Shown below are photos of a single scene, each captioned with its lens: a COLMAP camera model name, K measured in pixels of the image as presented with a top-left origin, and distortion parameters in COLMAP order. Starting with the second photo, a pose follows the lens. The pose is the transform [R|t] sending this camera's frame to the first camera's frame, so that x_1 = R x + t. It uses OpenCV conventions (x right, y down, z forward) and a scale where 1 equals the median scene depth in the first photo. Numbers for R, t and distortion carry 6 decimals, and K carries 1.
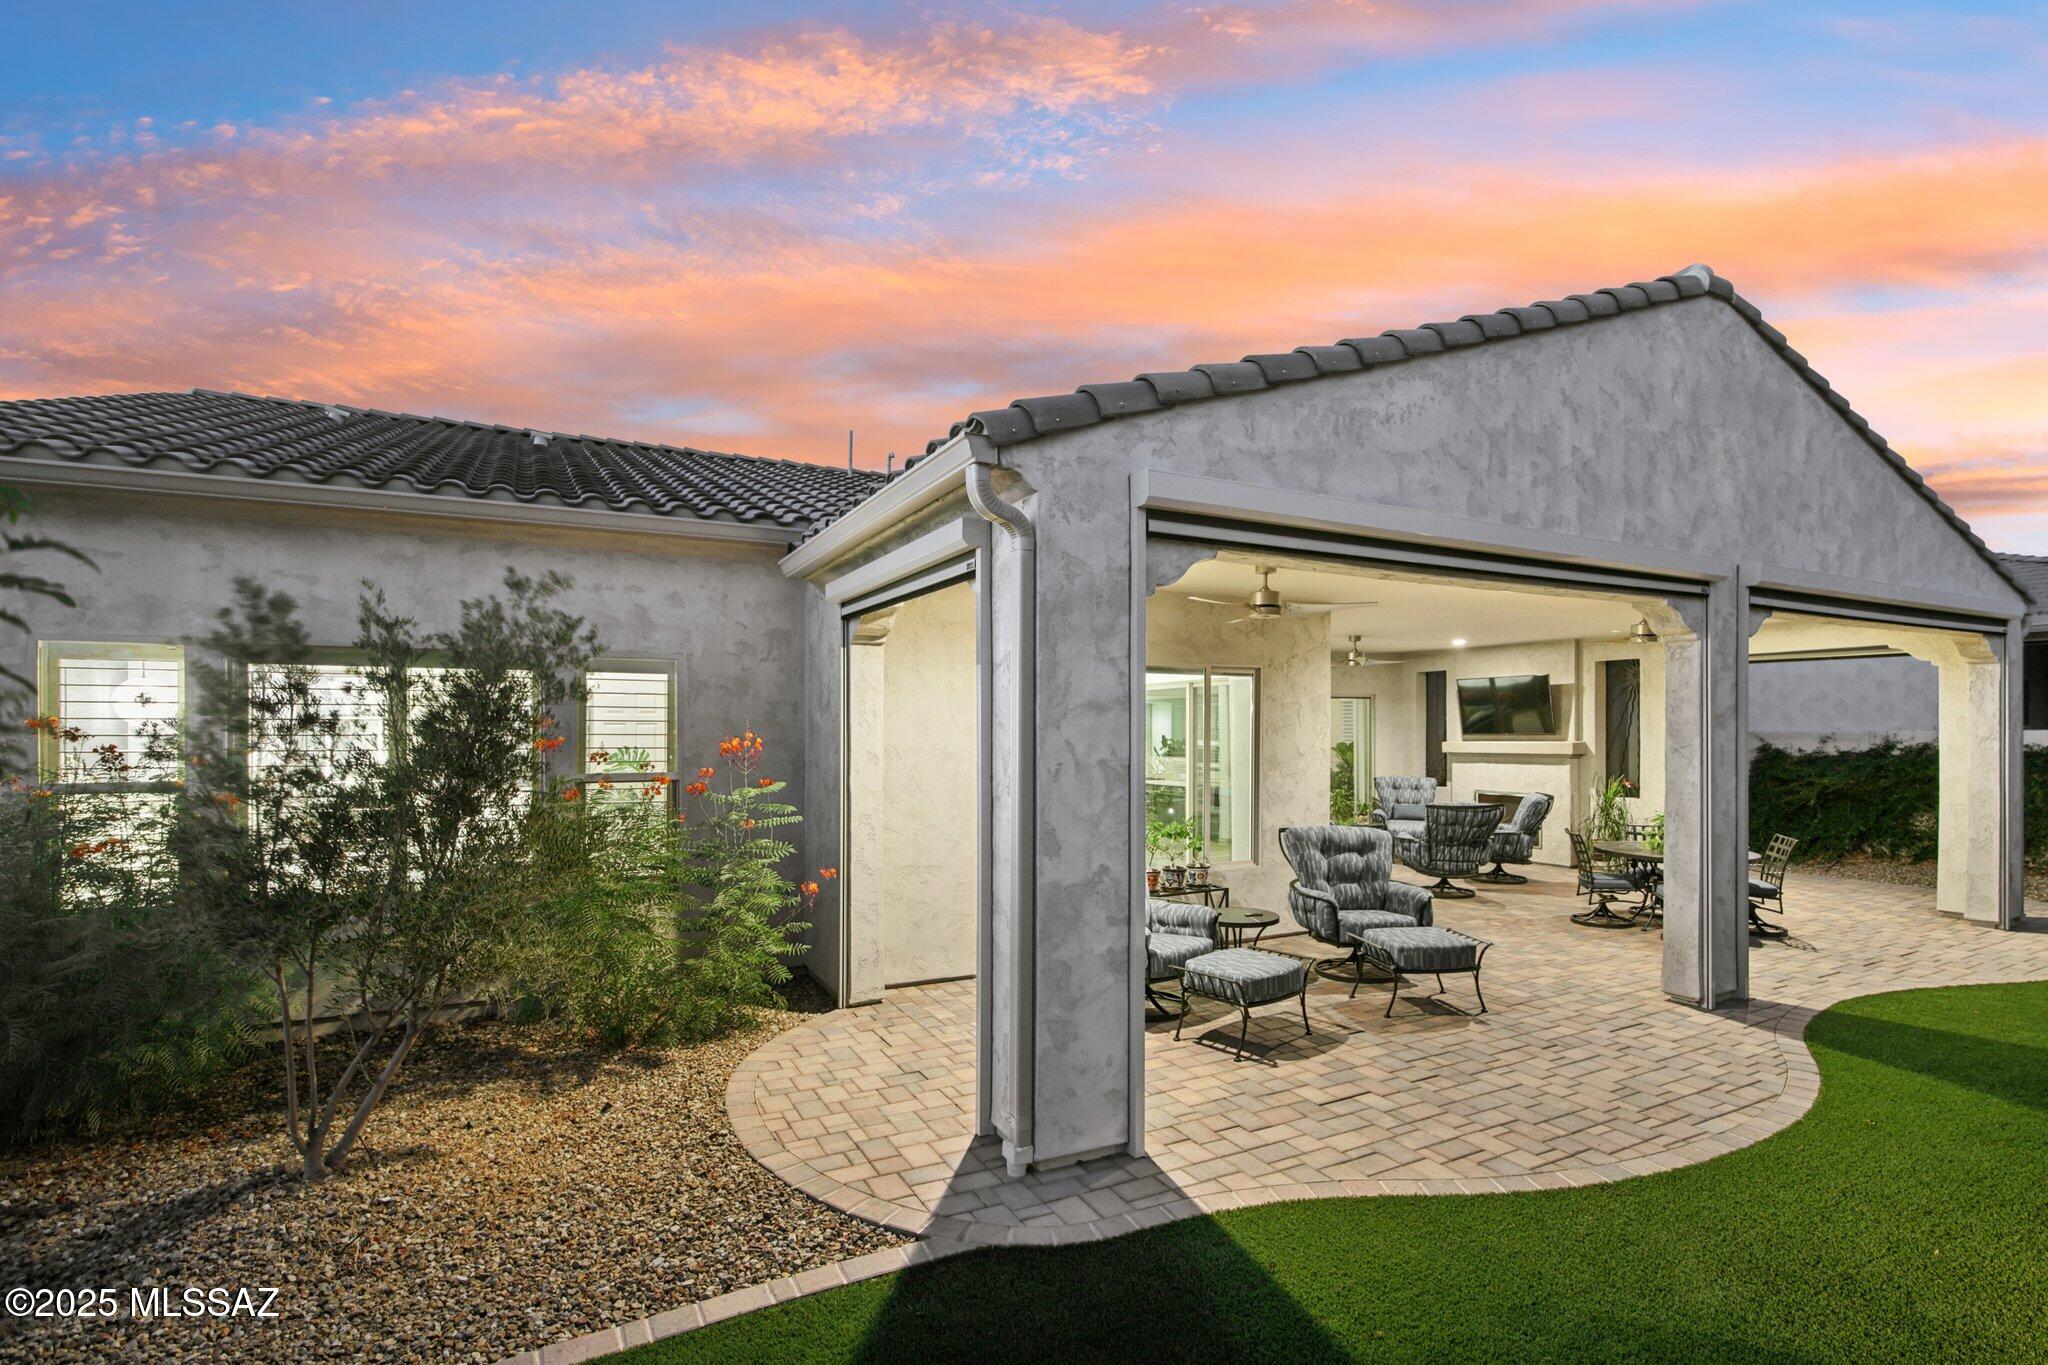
lens RADIAL K [[953.1, 0, 1051.2], [0, 953.1, 732.9], [0, 0, 1]] dist [-0.014955, 0.000181]
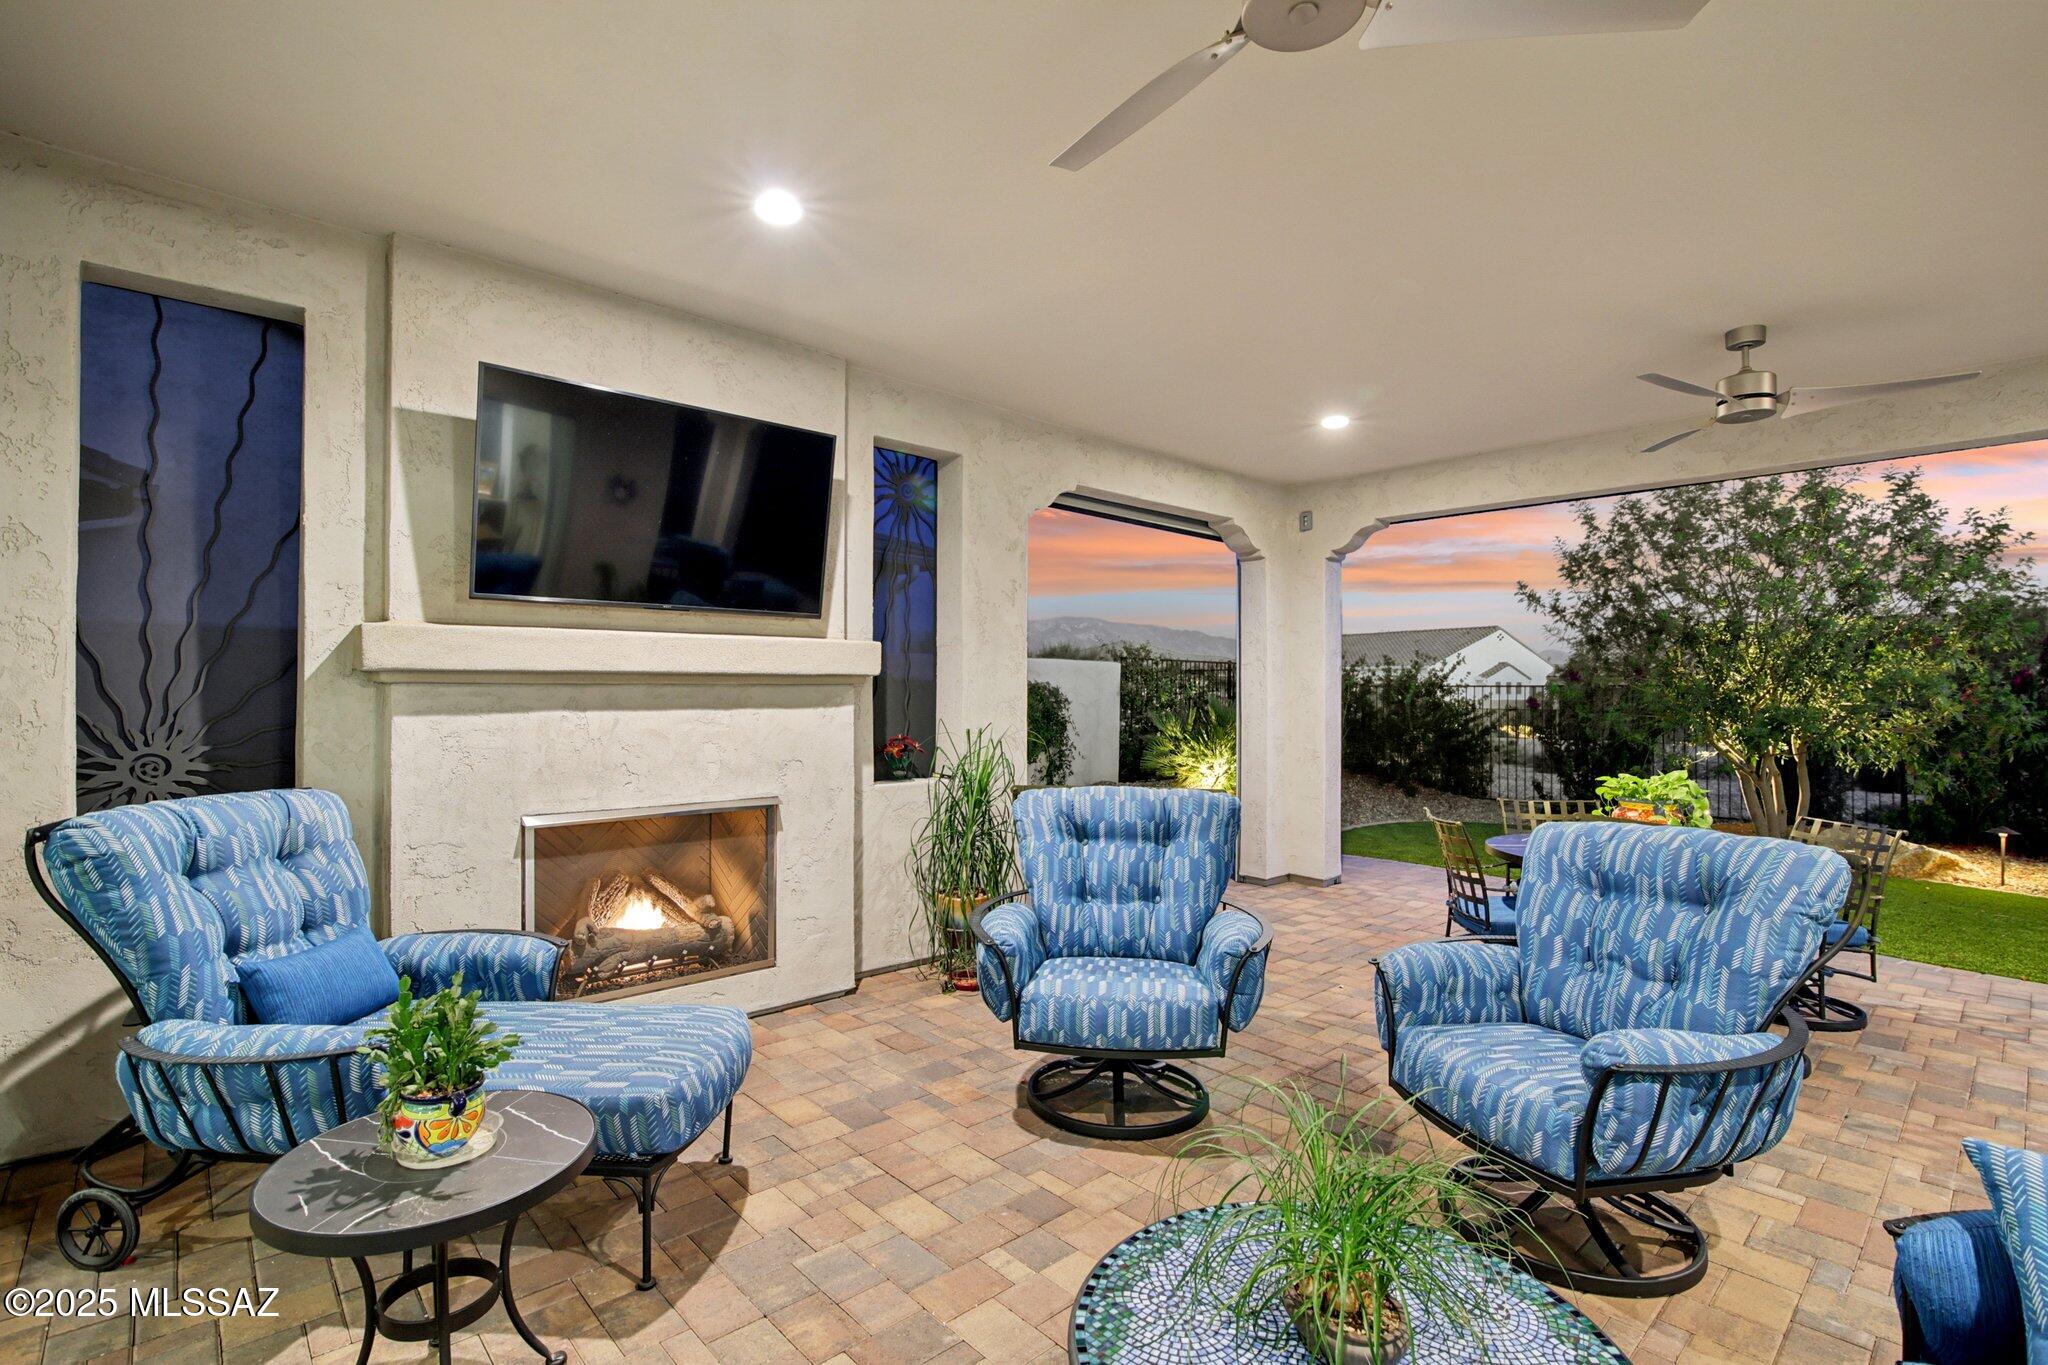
lens RADIAL K [[941.5, 0, 1024.0], [0, 941.5, 682.5], [0, 0, 1]] dist [-0.016535, 0.000472]
pose [[-0.243499, 0.009088, 0.969859, 0.314477], [0.002060, 0.999959, -0.008853, 0.051045], [-0.969899, -0.000158, -0.243507, 1.822367]]
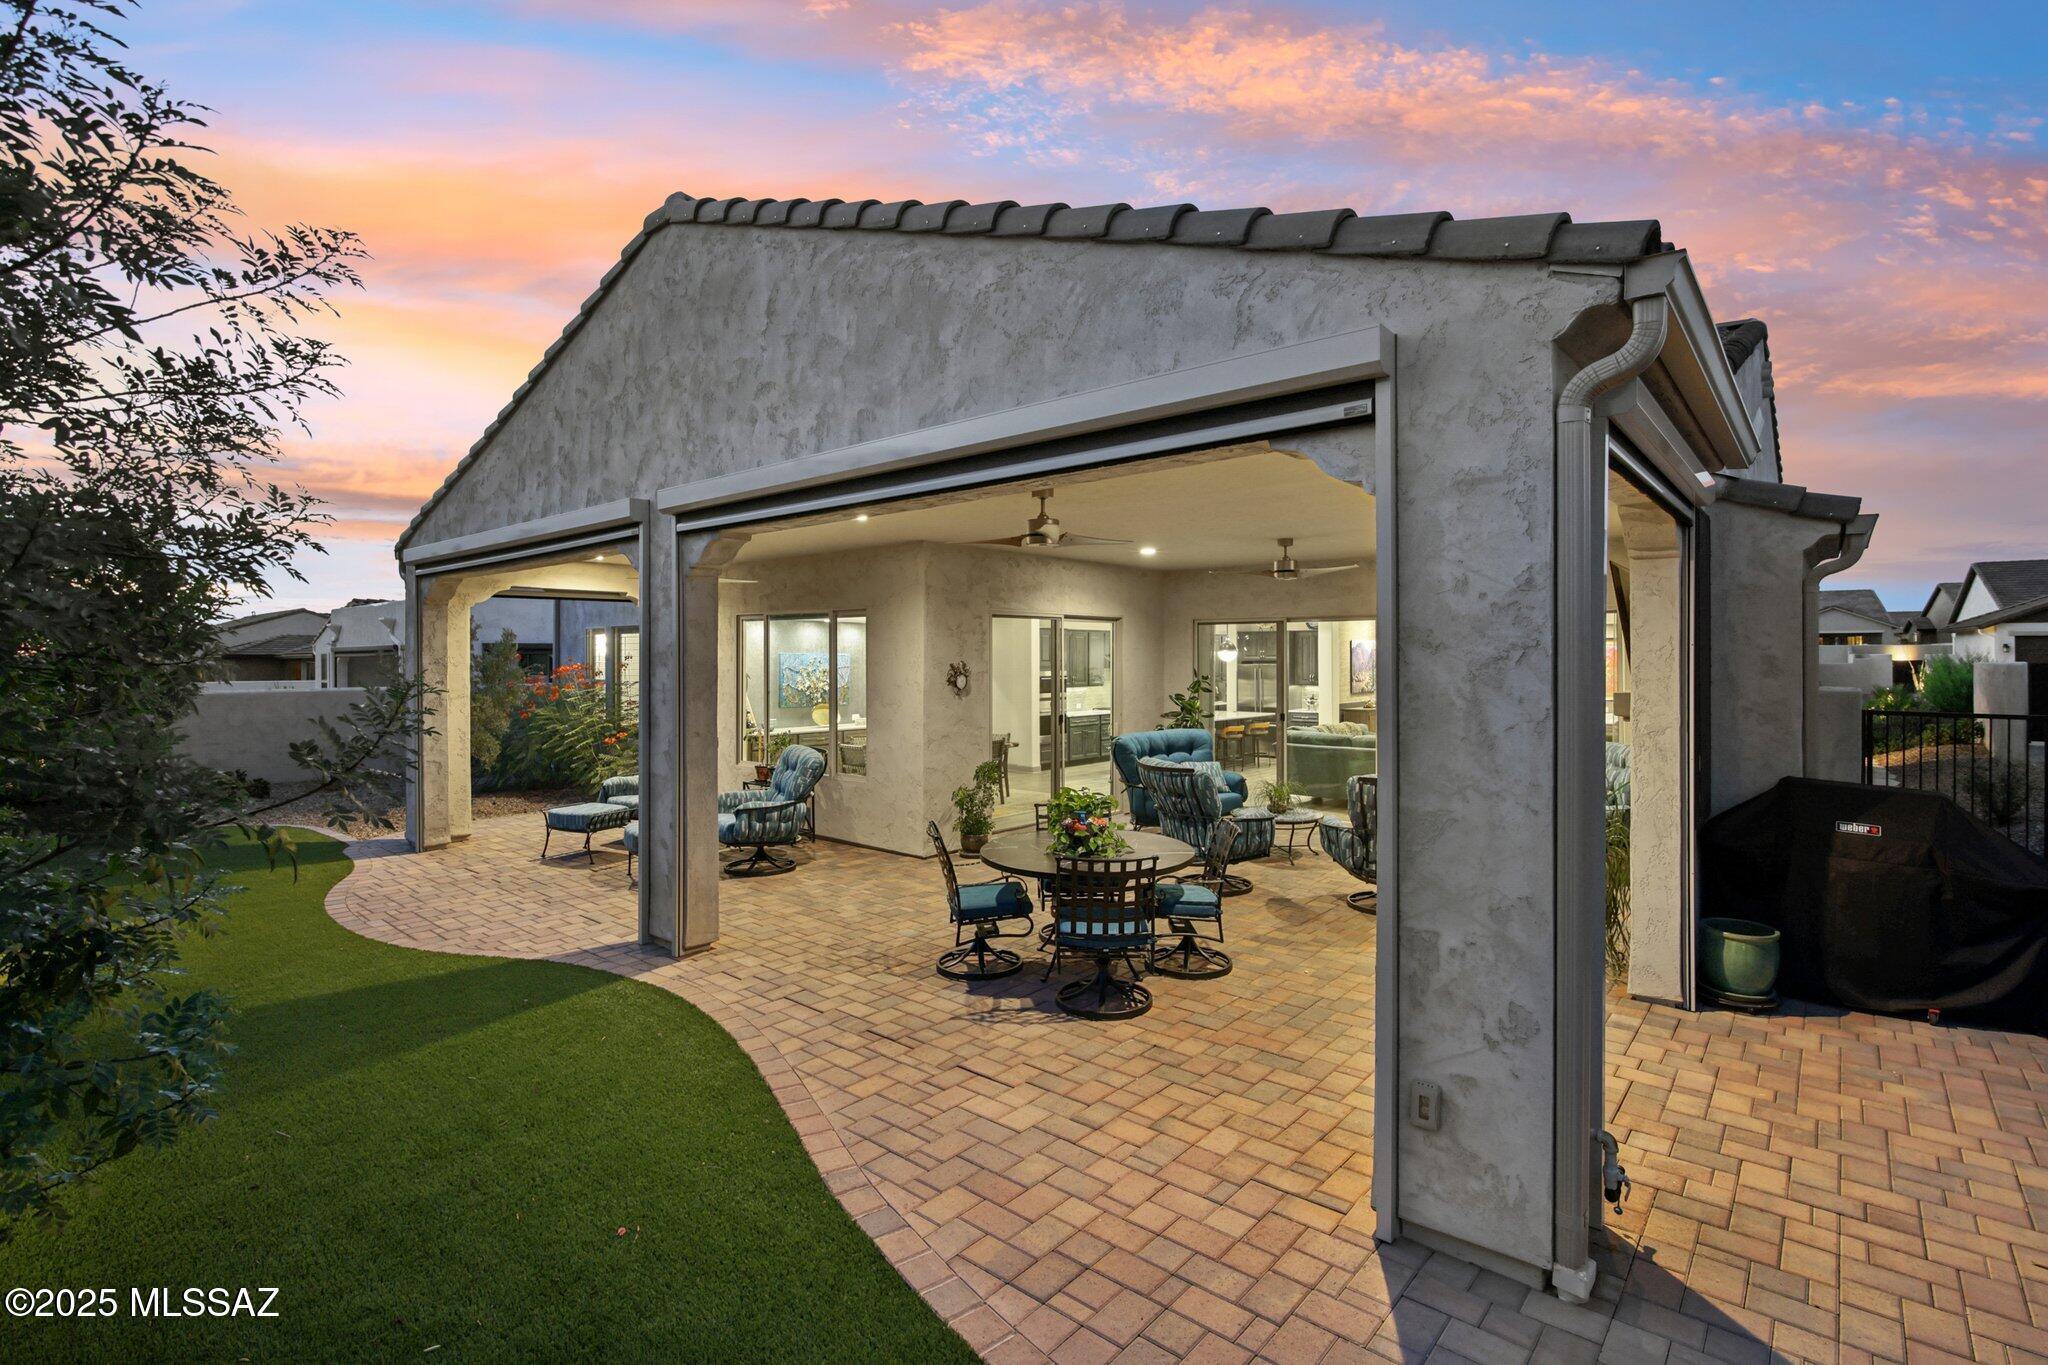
lens RADIAL K [[955.1, 0, 1027.5], [0, 955.1, 651.4], [0, 0, 1]] dist [-0.016162, 0.000770]
pose [[0.357565, -0.002124, -0.933886, 1.594443], [-0.001596, 0.999995, -0.002885, -0.016434], [0.933887, 0.002522, 0.357560, 0.905577]]
